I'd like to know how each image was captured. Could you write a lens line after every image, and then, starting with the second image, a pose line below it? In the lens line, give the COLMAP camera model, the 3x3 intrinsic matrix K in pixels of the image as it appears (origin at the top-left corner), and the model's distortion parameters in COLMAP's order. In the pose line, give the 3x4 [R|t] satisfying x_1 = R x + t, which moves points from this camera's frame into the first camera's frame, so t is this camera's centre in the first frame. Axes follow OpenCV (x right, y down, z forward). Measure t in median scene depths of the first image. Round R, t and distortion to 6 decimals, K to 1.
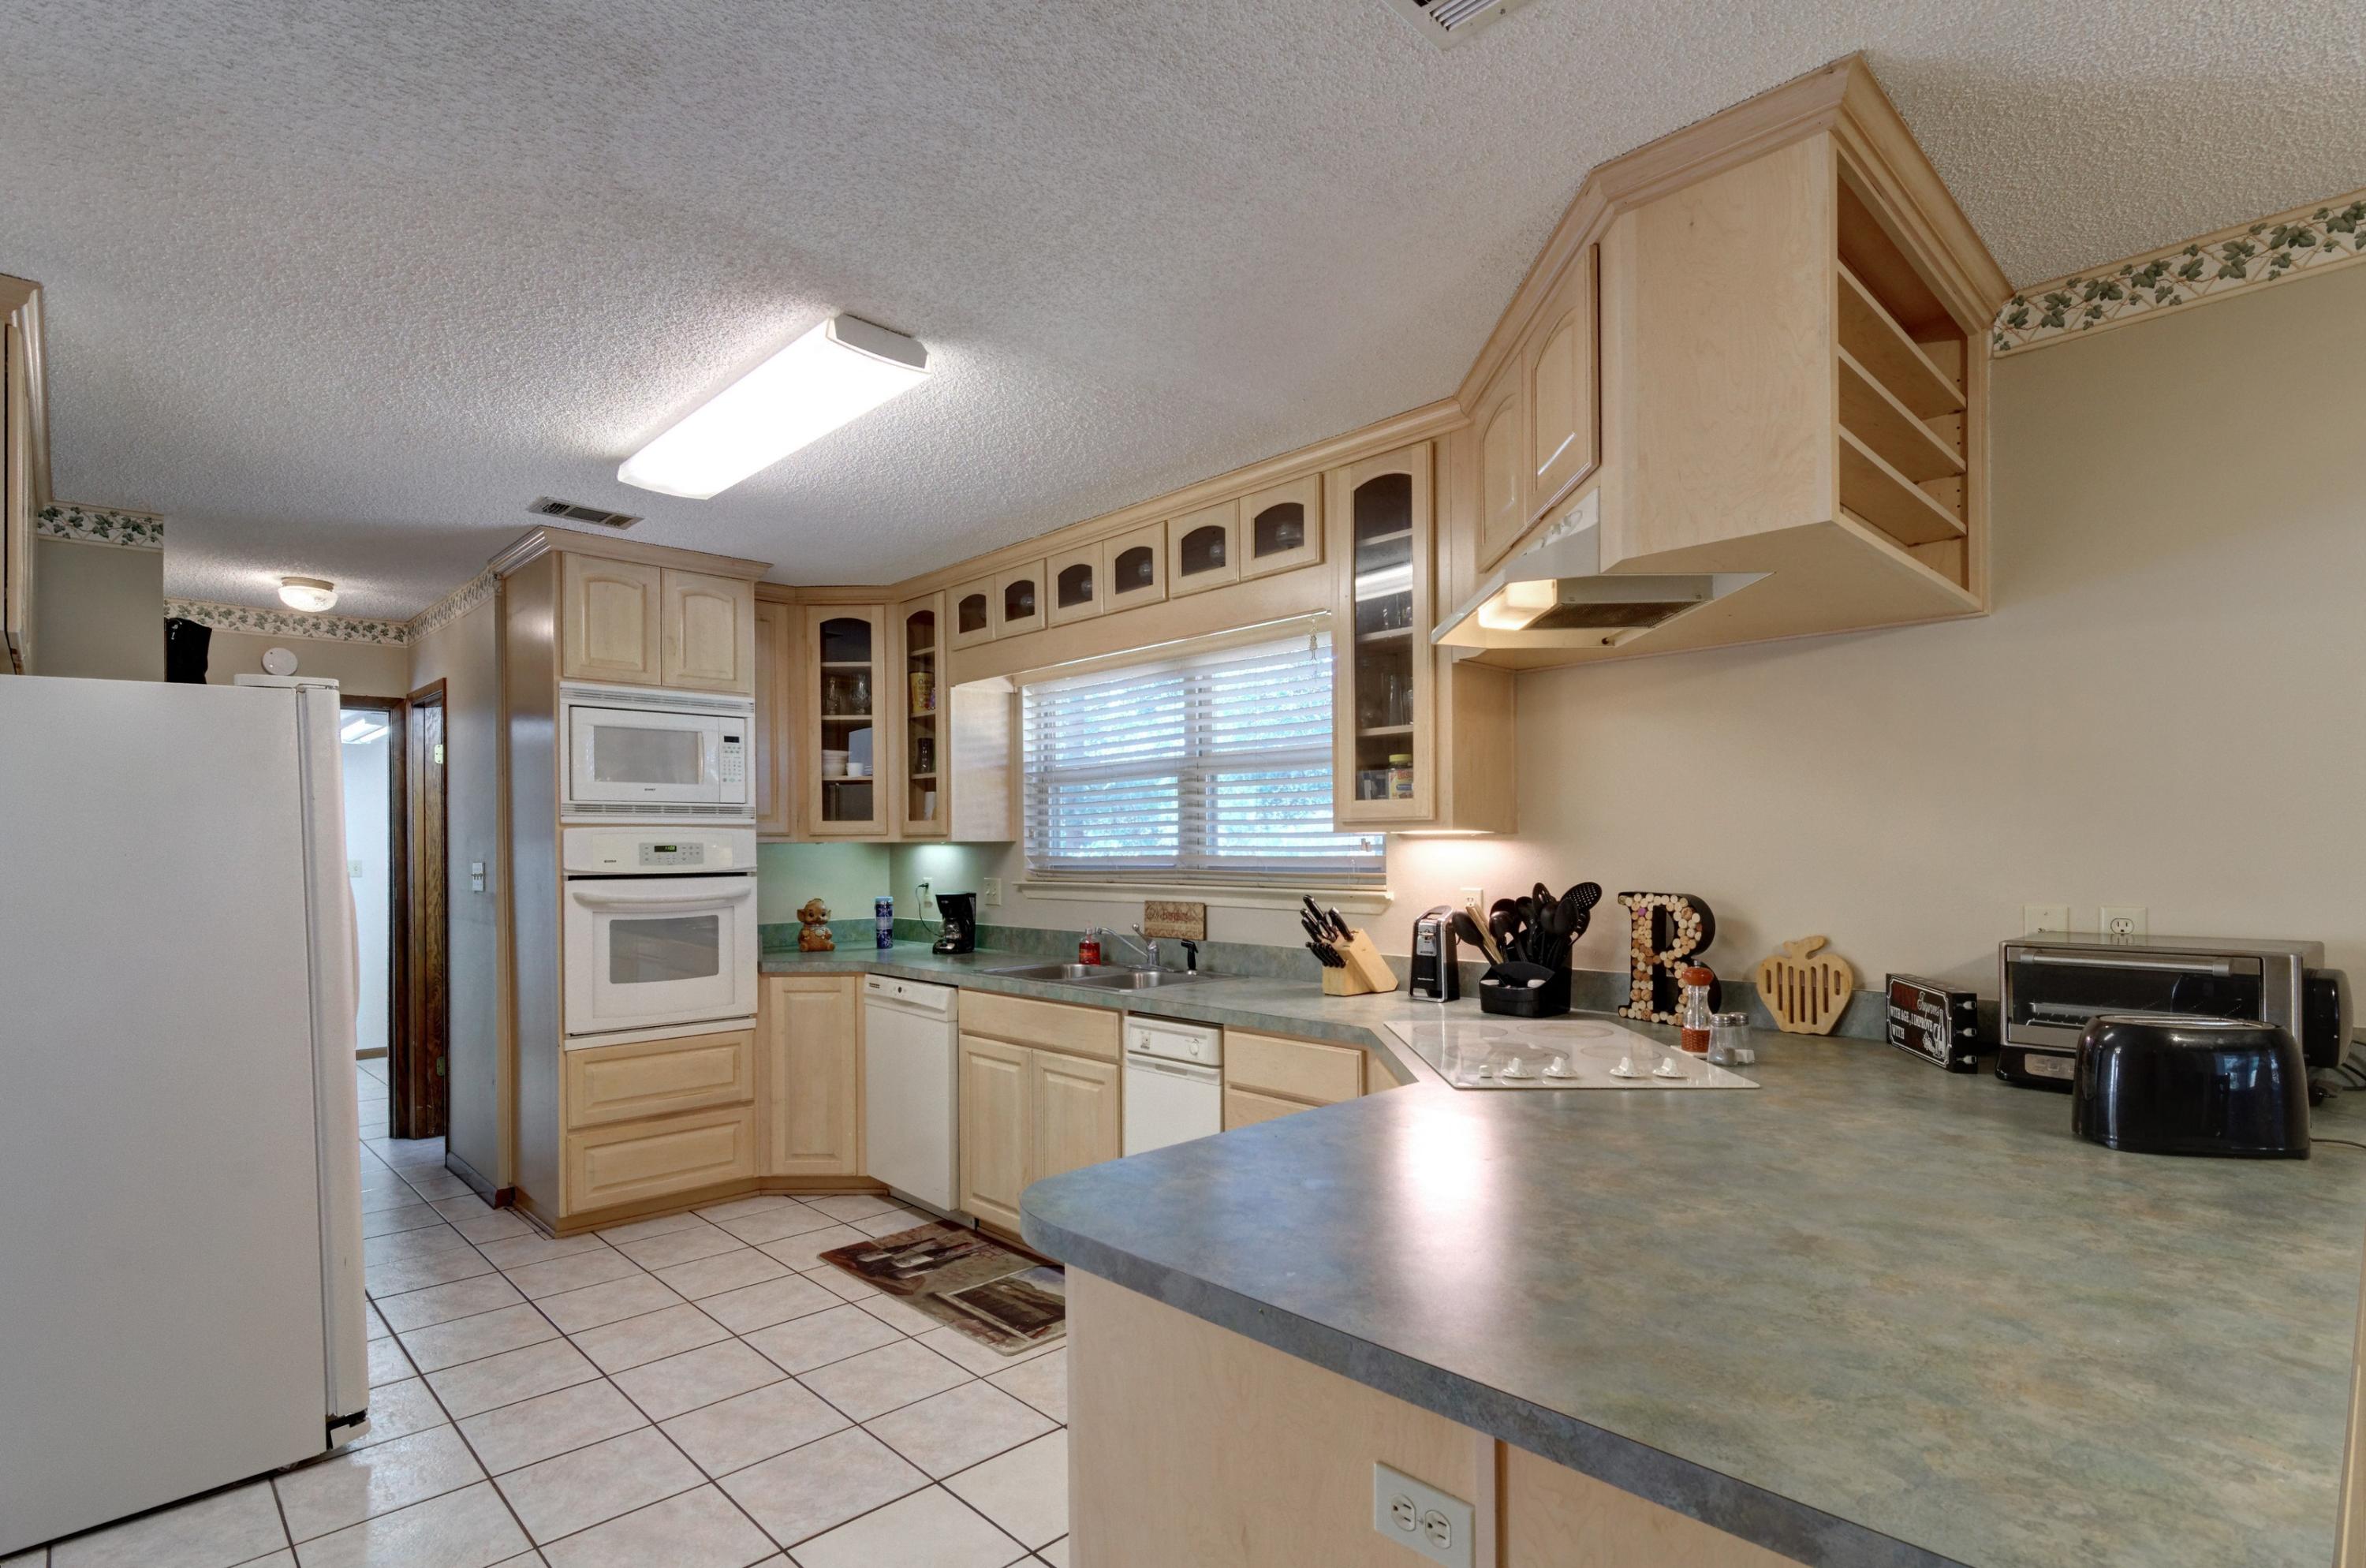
lens RADIAL K [[1124.6, 0, 1185.9], [0, 1124.6, 844.2], [0, 0, 1]] dist [0.000532, -0.000052]
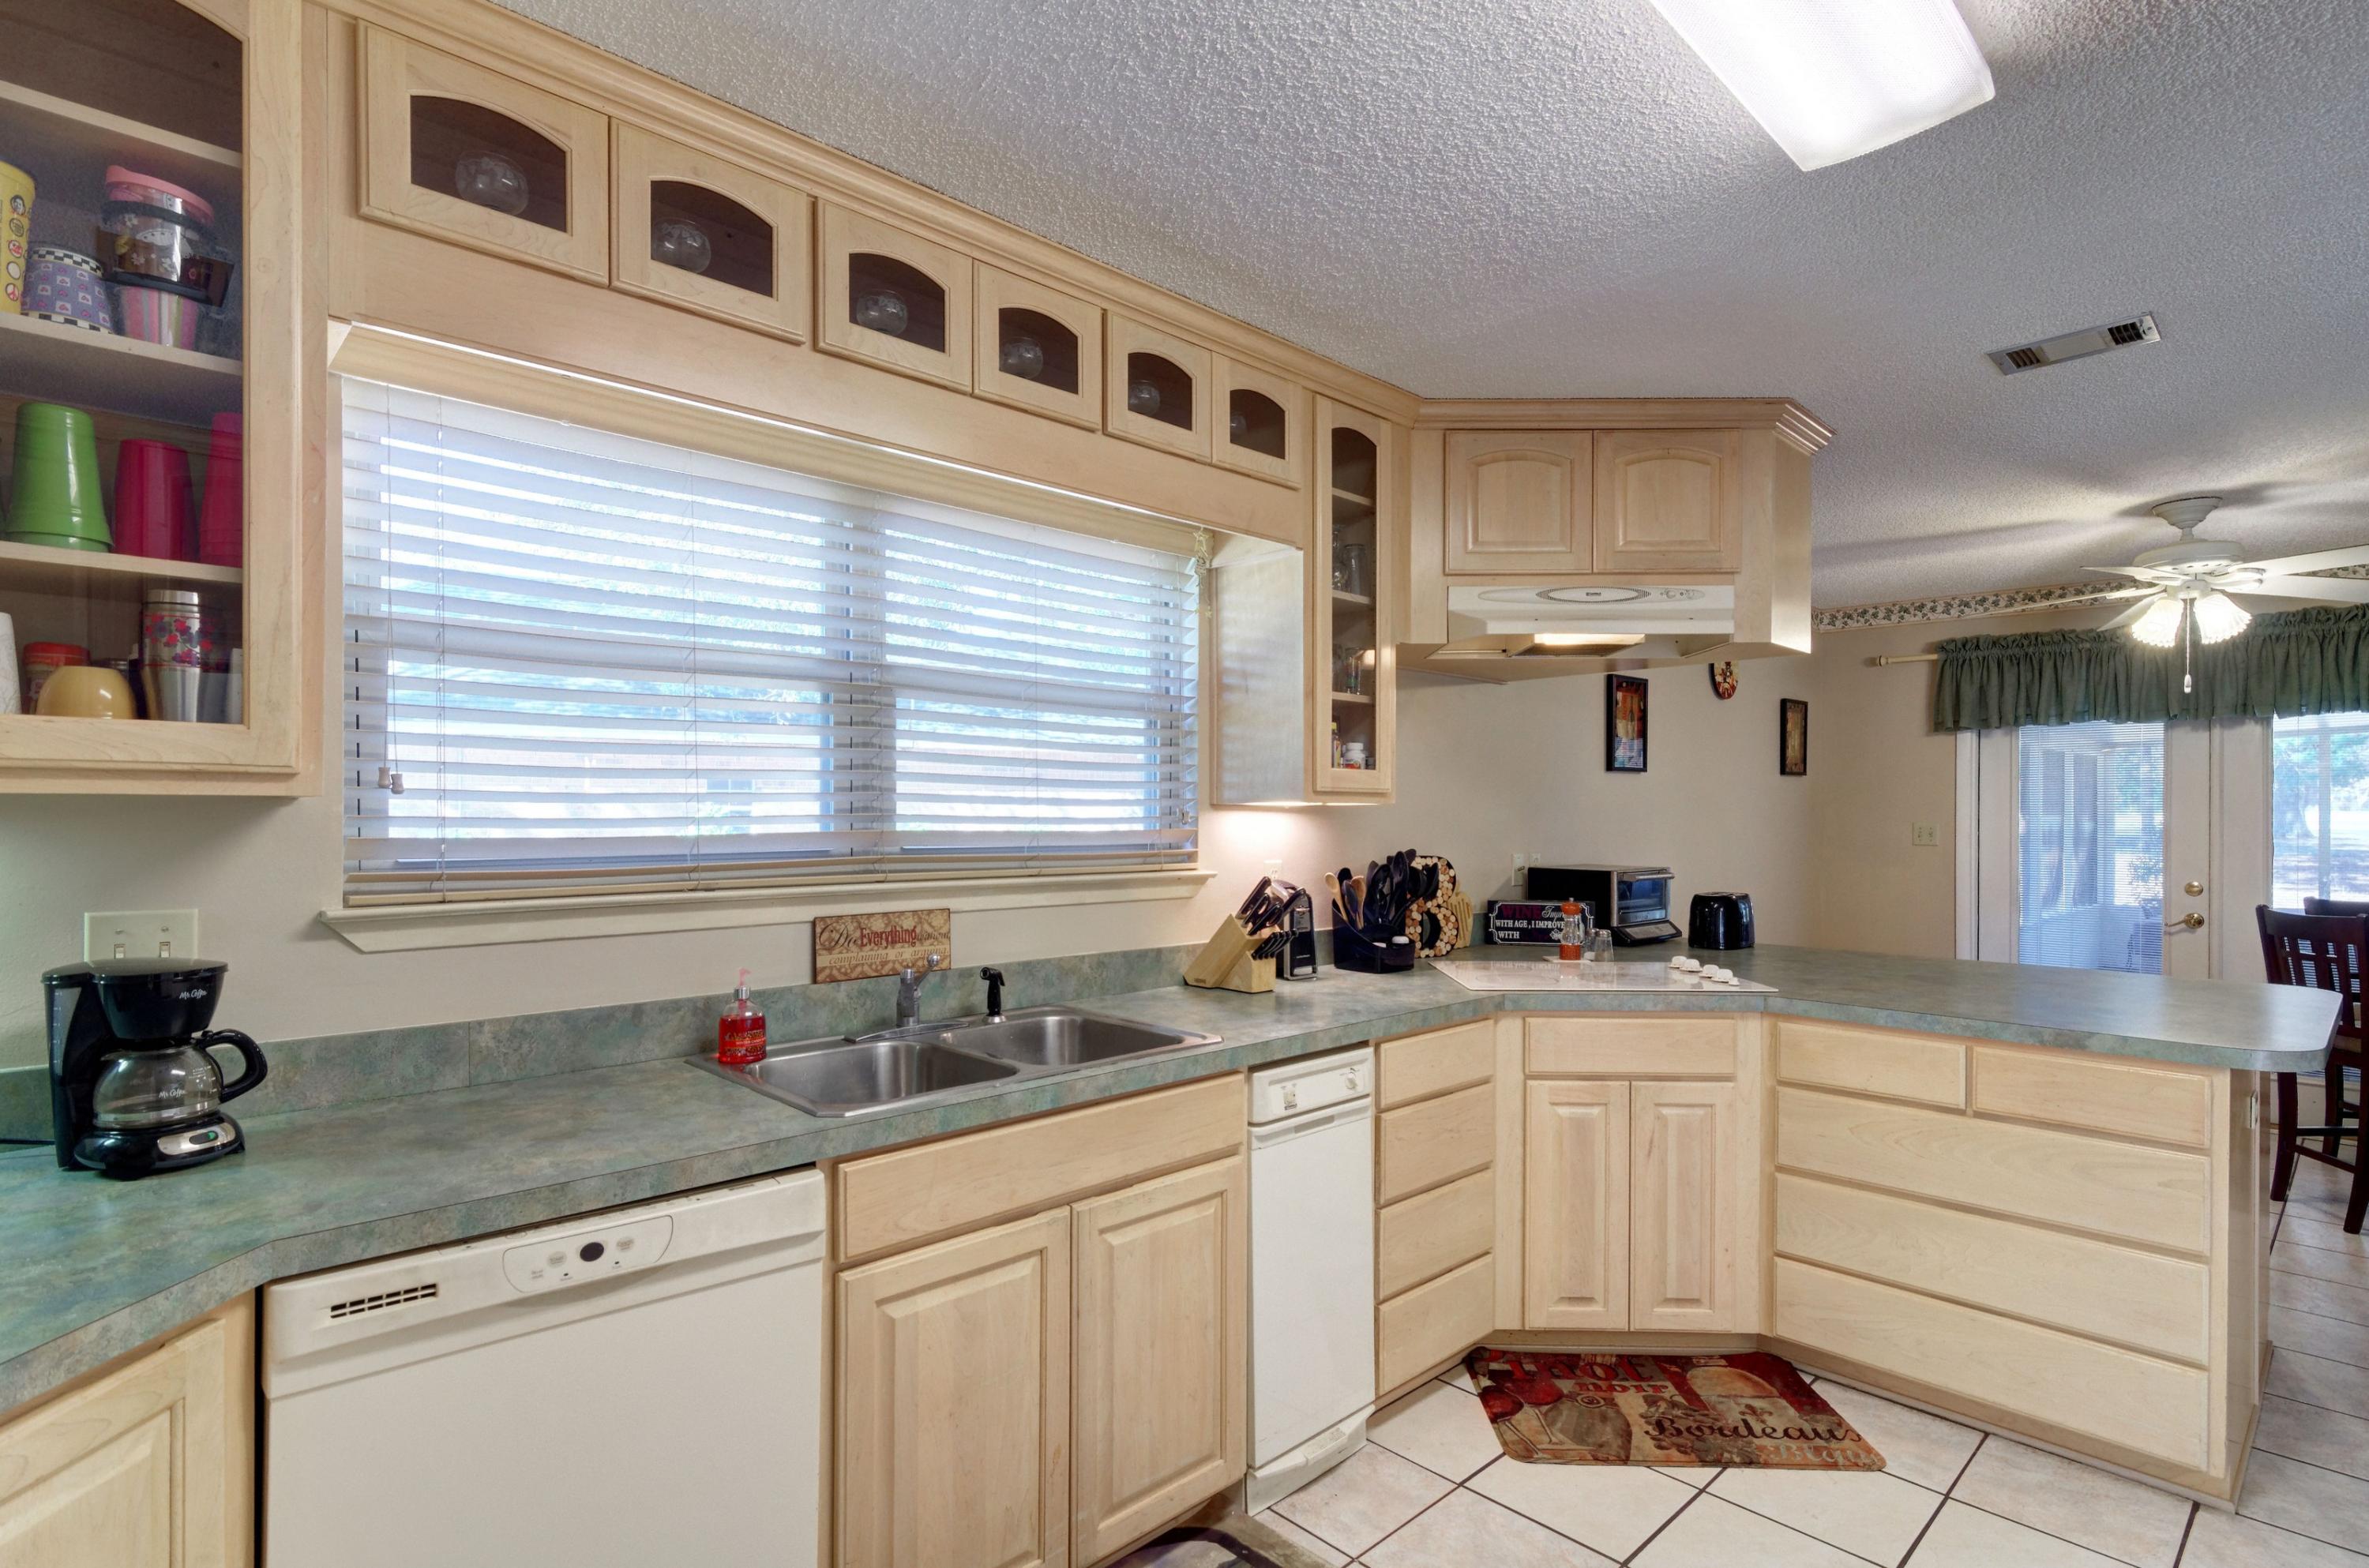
lens RADIAL K [[1166.8, 0, 1190.2], [0, 1166.8, 810.1], [0, 0, 1]] dist [-0.003459, -0.000383]
pose [[0.005760, 0.004075, 0.999975, -0.639665], [-0.011350, 0.999928, -0.004009, -0.000437], [-0.999919, -0.011327, 0.005806, 0.888587]]
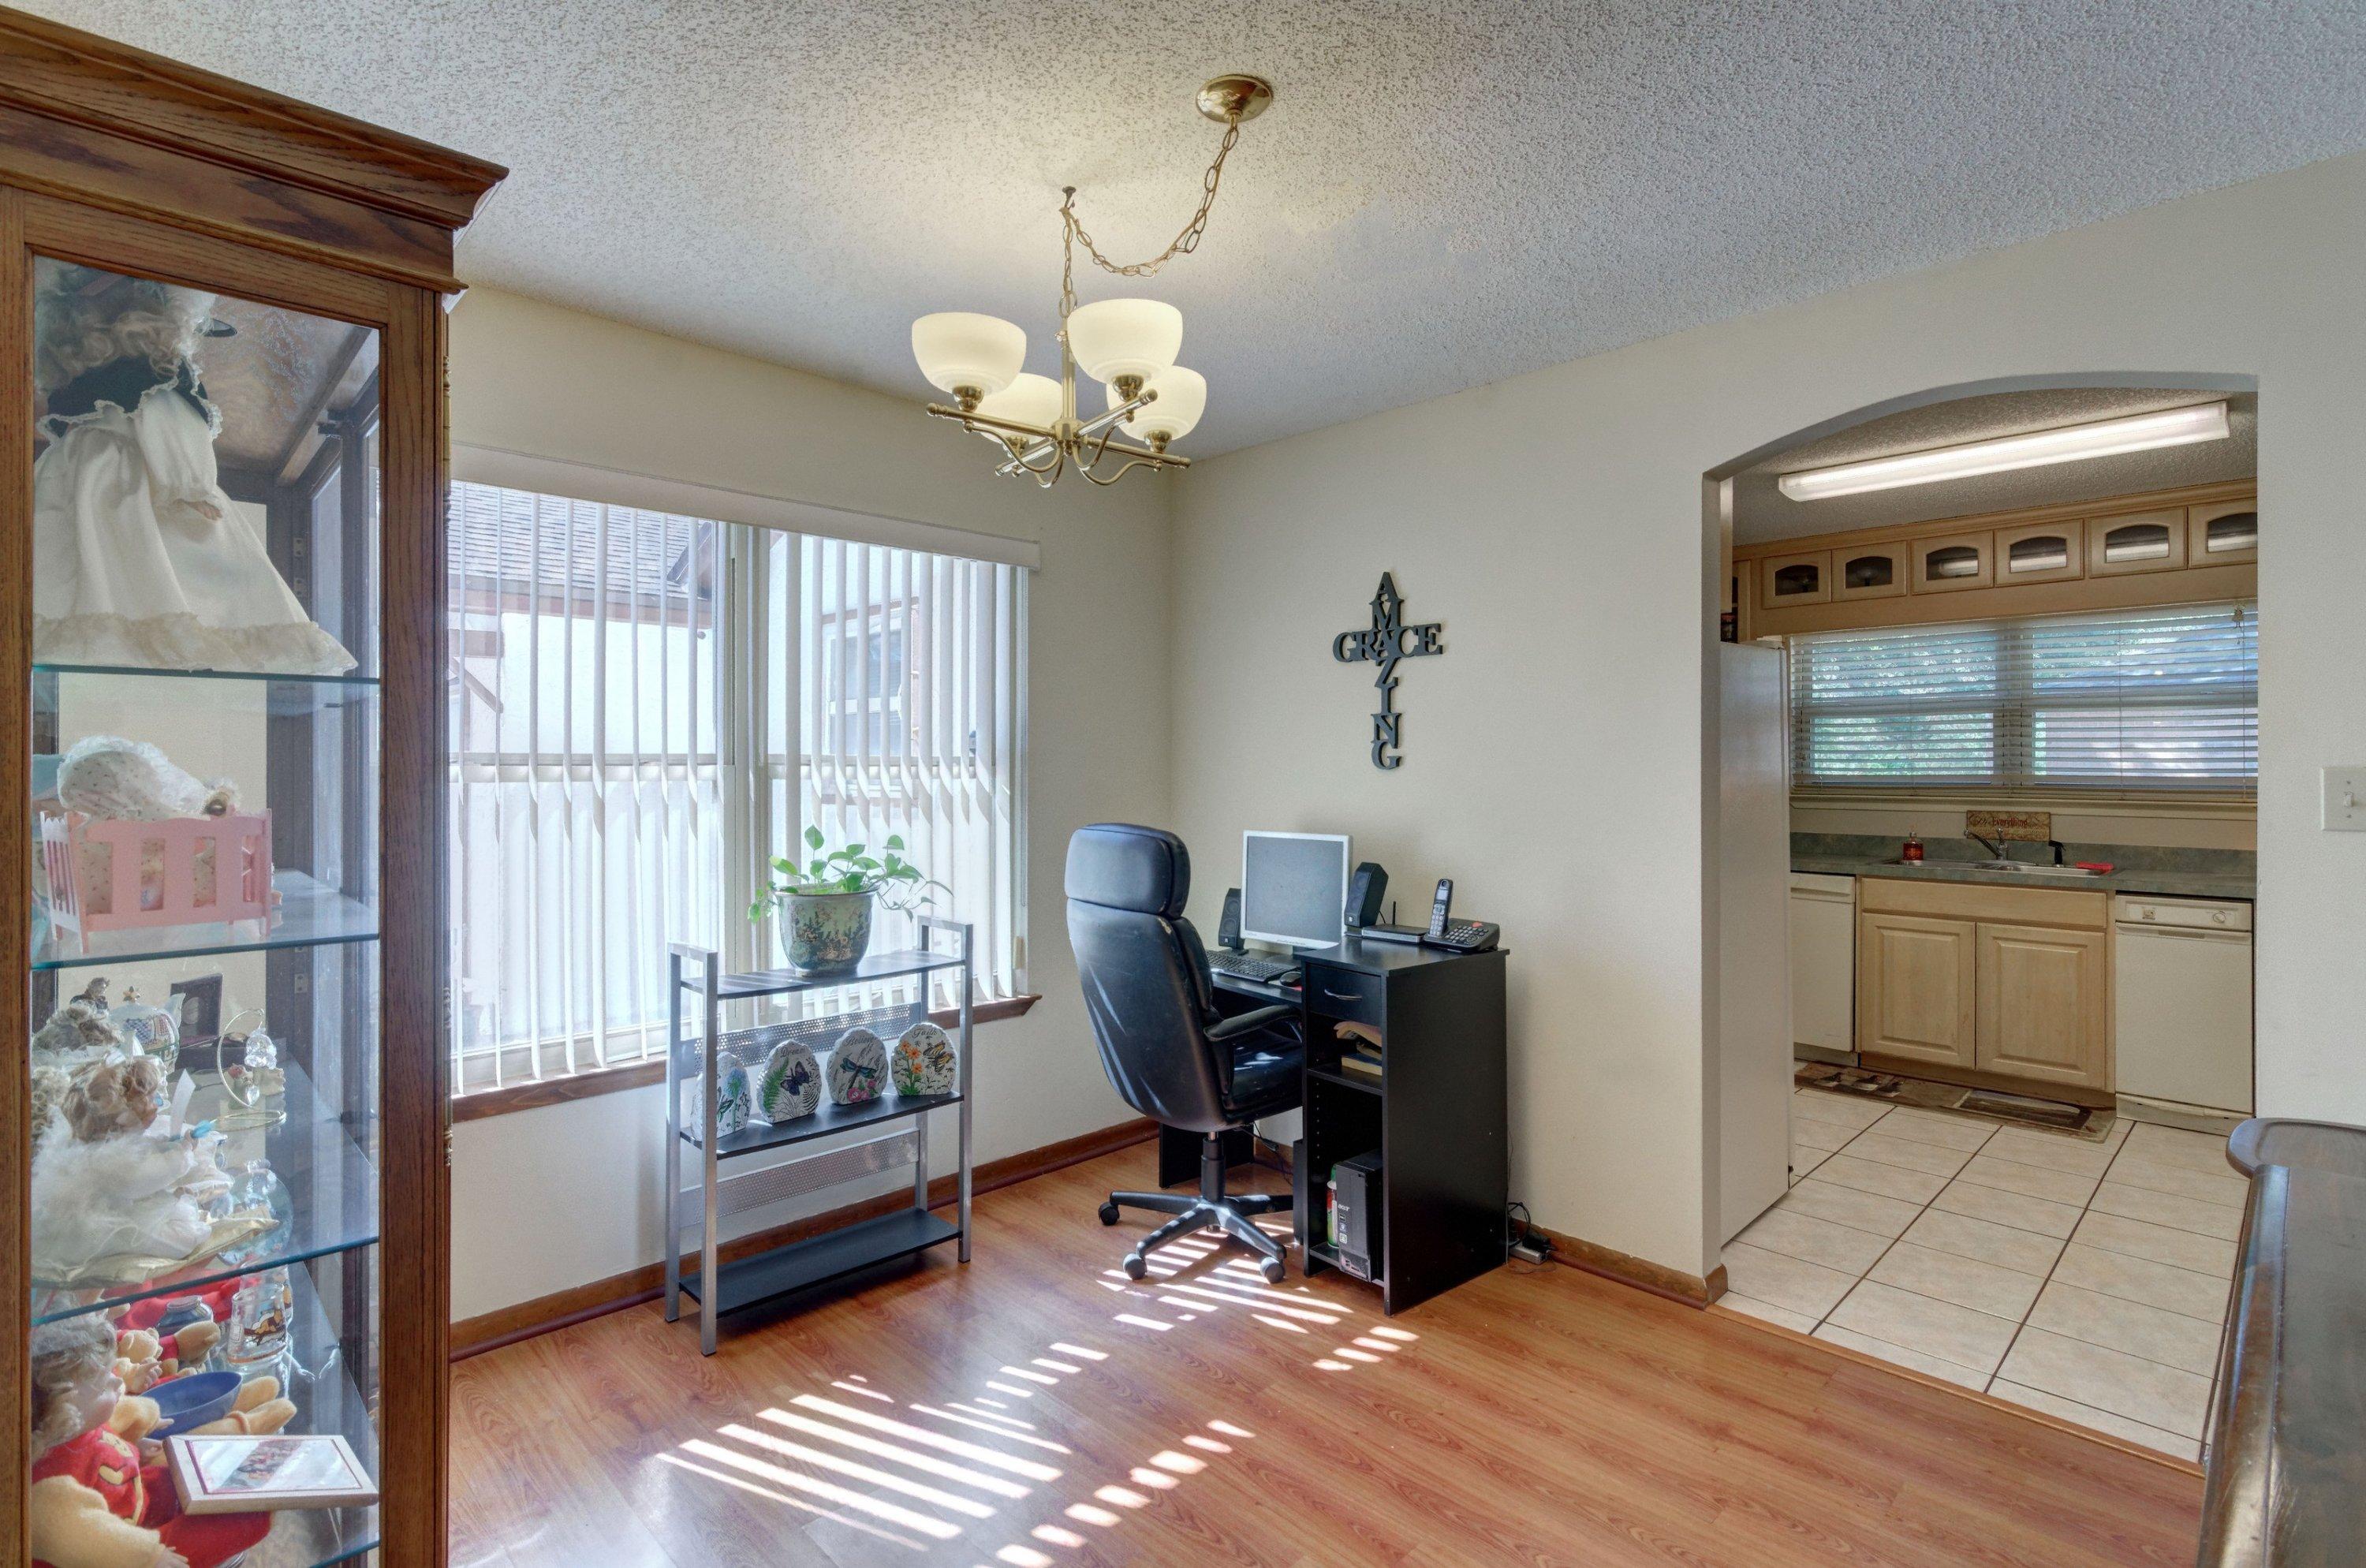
lens RADIAL K [[1121.3, 0, 1191.6], [0, 1121.3, 769.8], [0, 0, 1]] dist [-0.001198, -0.000180]
pose [[0.999861, 0.005300, 0.015790, -1.009519], [-0.005453, 0.999938, 0.009668, -0.003257], [-0.015738, -0.009753, 0.999829, -0.269453]]
